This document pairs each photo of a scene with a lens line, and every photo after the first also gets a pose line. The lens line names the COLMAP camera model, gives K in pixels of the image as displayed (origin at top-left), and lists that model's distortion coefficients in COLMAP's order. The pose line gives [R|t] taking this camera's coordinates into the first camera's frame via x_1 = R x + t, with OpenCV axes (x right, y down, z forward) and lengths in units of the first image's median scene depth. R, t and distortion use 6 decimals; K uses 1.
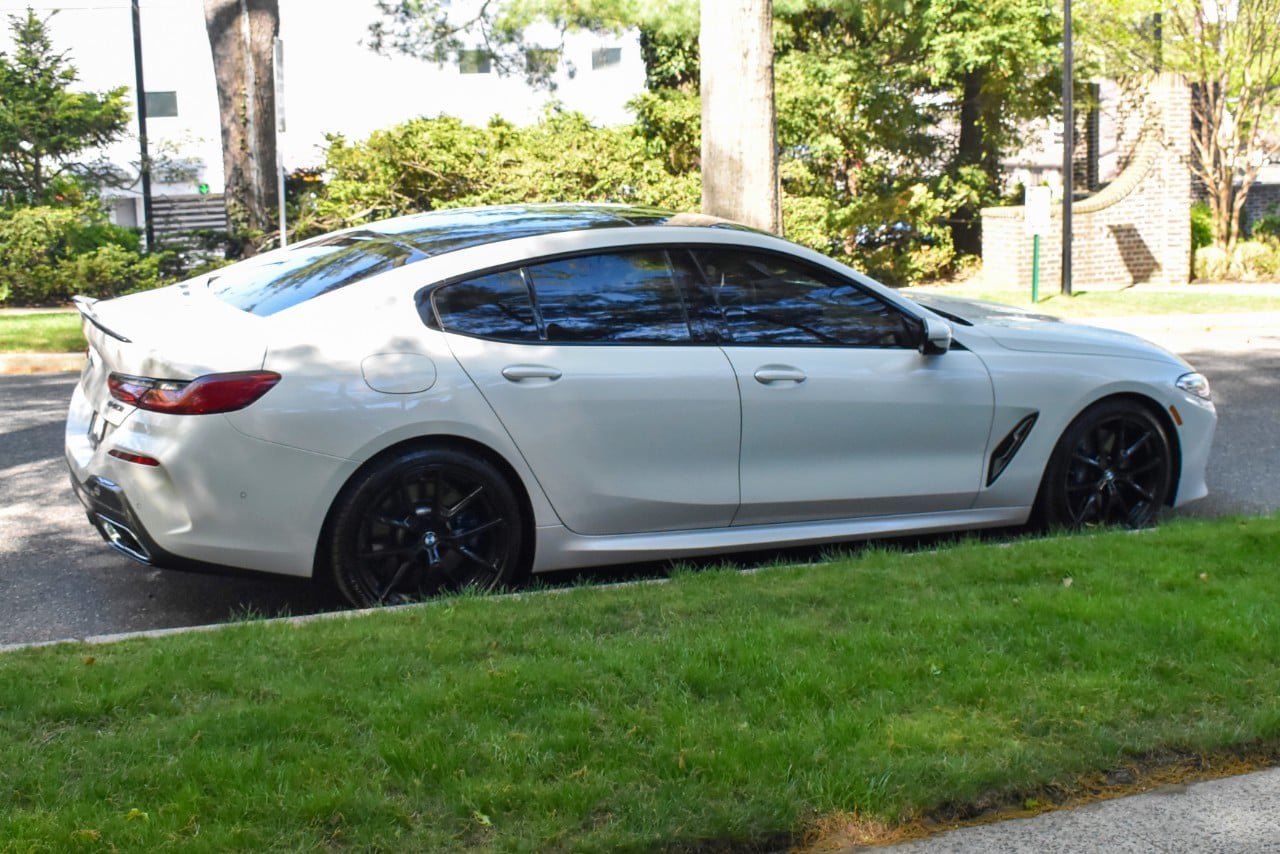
lens RADIAL K [[1917.6, 0, 796.9], [0, 1917.6, 405.1], [0, 0, 1]] dist [-0.052110, 0.002956]
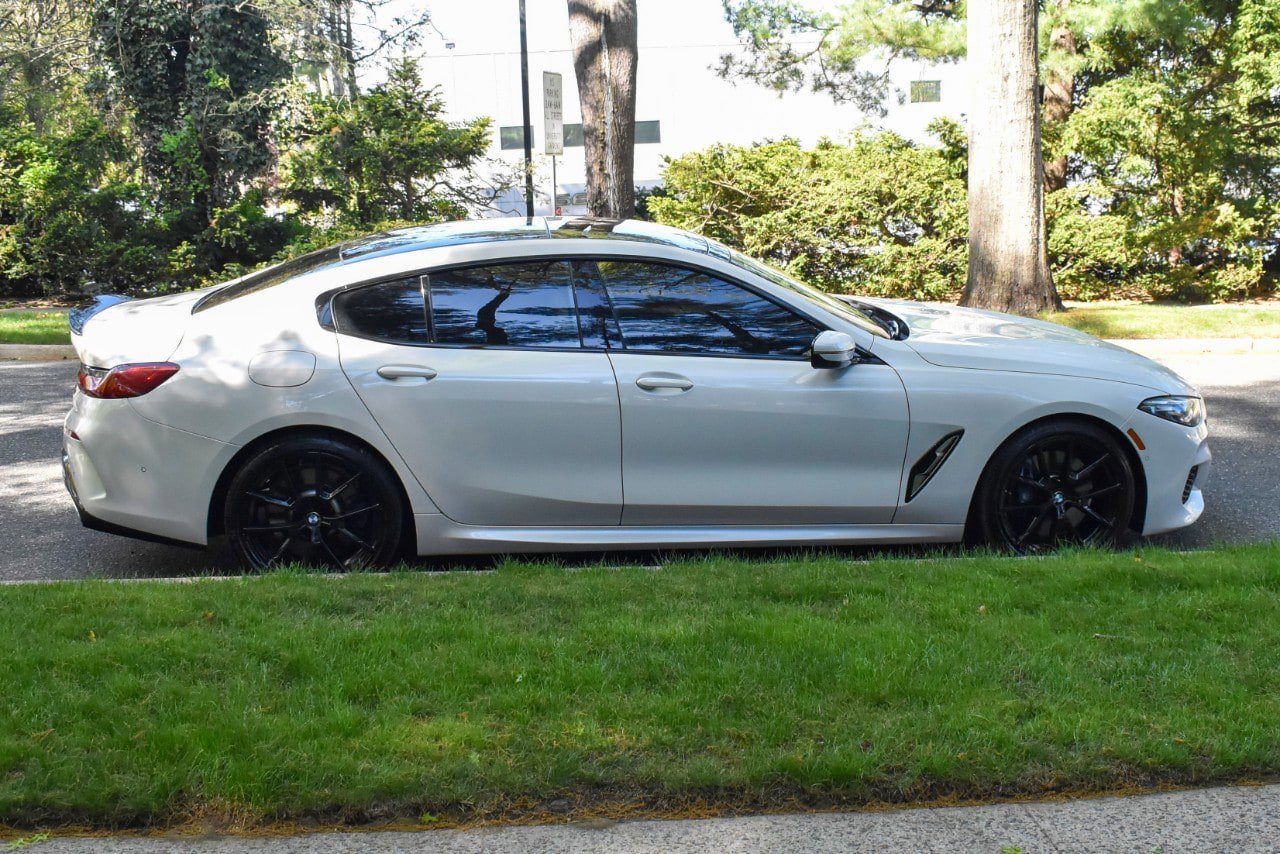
lens RADIAL K [[1748.2, 0, 751.7], [0, 1748.2, 403.1], [0, 0, 1]] dist [-0.087443, 0.025873]
pose [[0.940601, 0.039209, -0.337242, 0.160639], [-0.039756, 0.999195, 0.005286, -0.005142], [0.337178, 0.008435, 0.941403, 0.057820]]
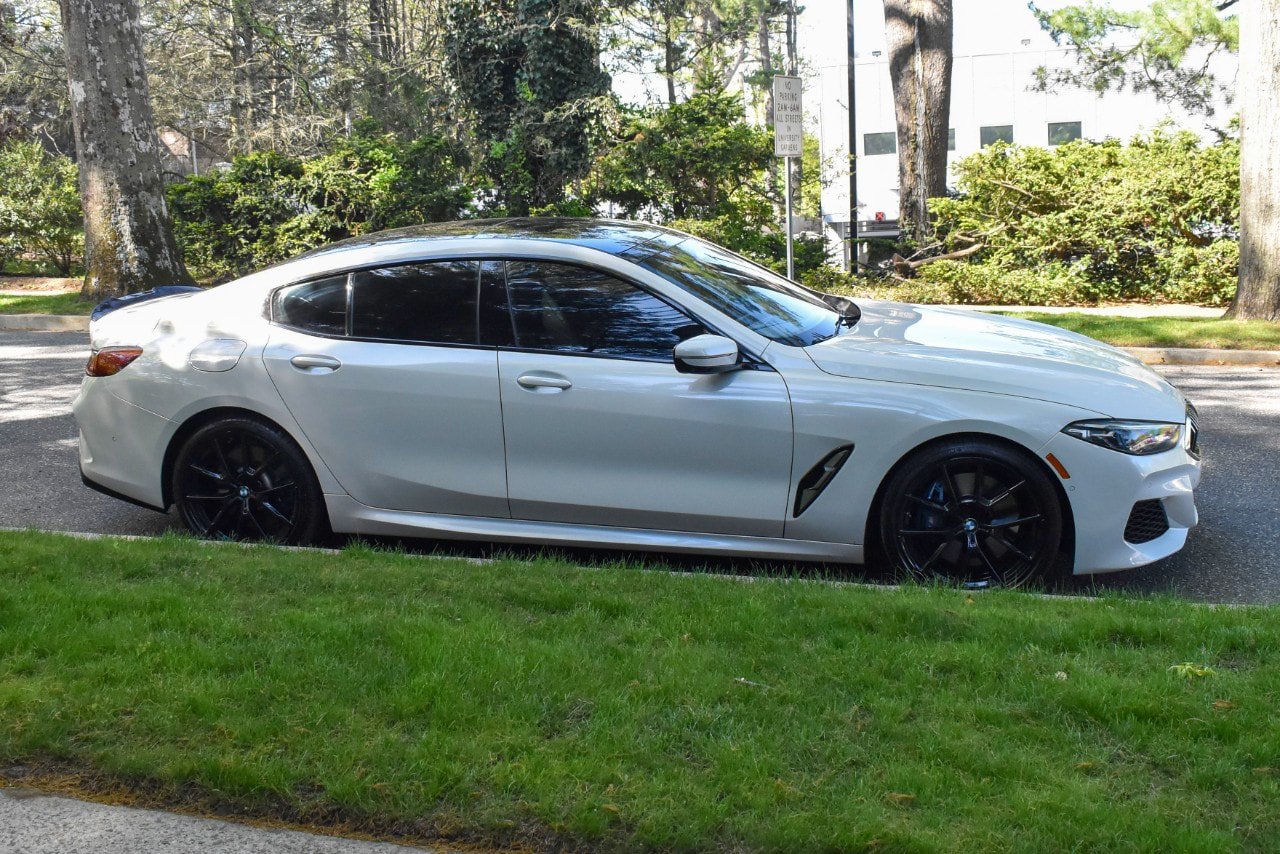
lens RADIAL K [[1624.1, 0, 569.0], [0, 1624.1, 425.4], [0, 0, 1]] dist [-0.083535, -0.017903]
pose [[0.706411, 0.091332, -0.701885, 0.284009], [-0.075878, 0.995697, 0.053196, -0.018070], [0.703723, 0.015679, 0.710301, 0.171863]]
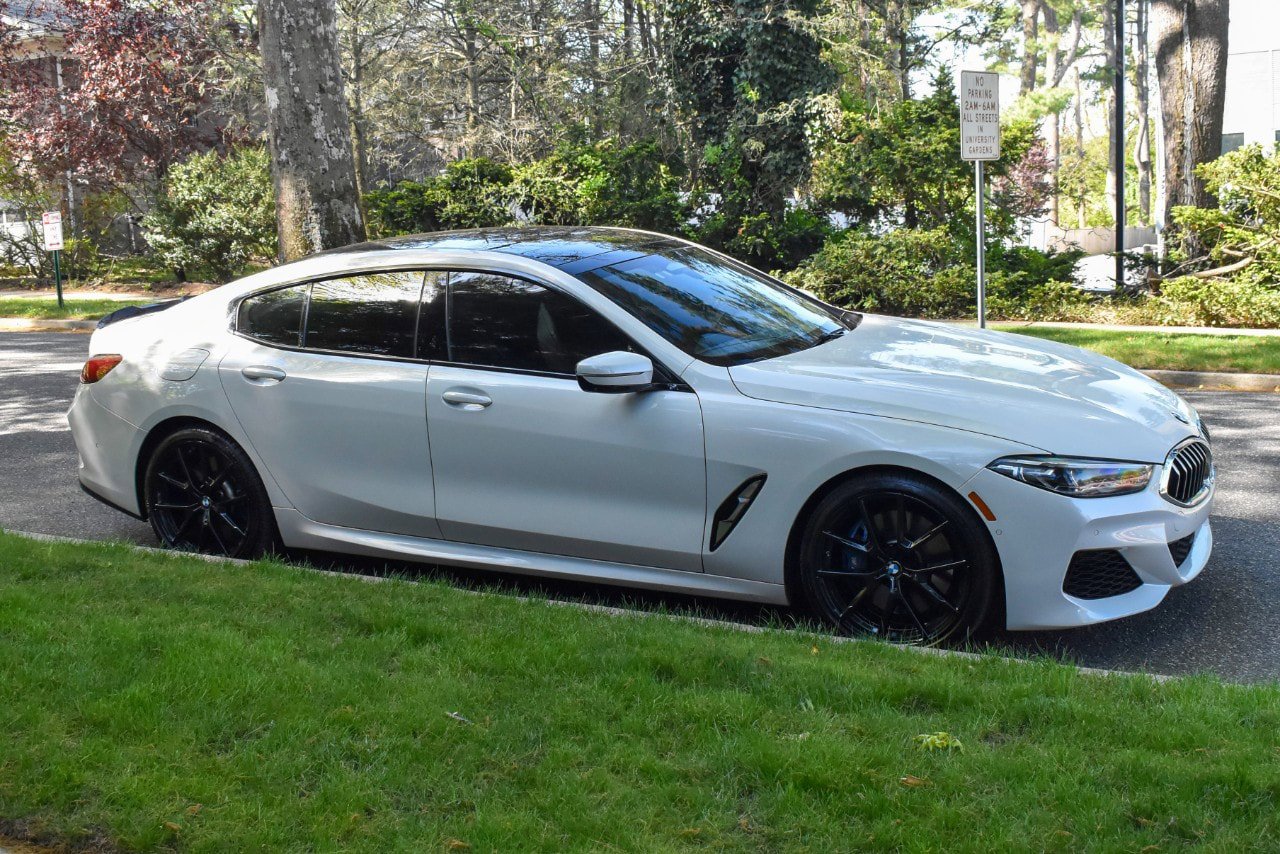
lens RADIAL K [[1716.9, 0, 551.7], [0, 1716.9, 485.6], [0, 0, 1]] dist [-0.071593, -0.035151]
pose [[0.516488, 0.128992, -0.846523, 0.353684], [-0.091371, 0.991247, 0.095297, -0.027015], [0.851406, 0.028128, 0.523753, 0.257990]]
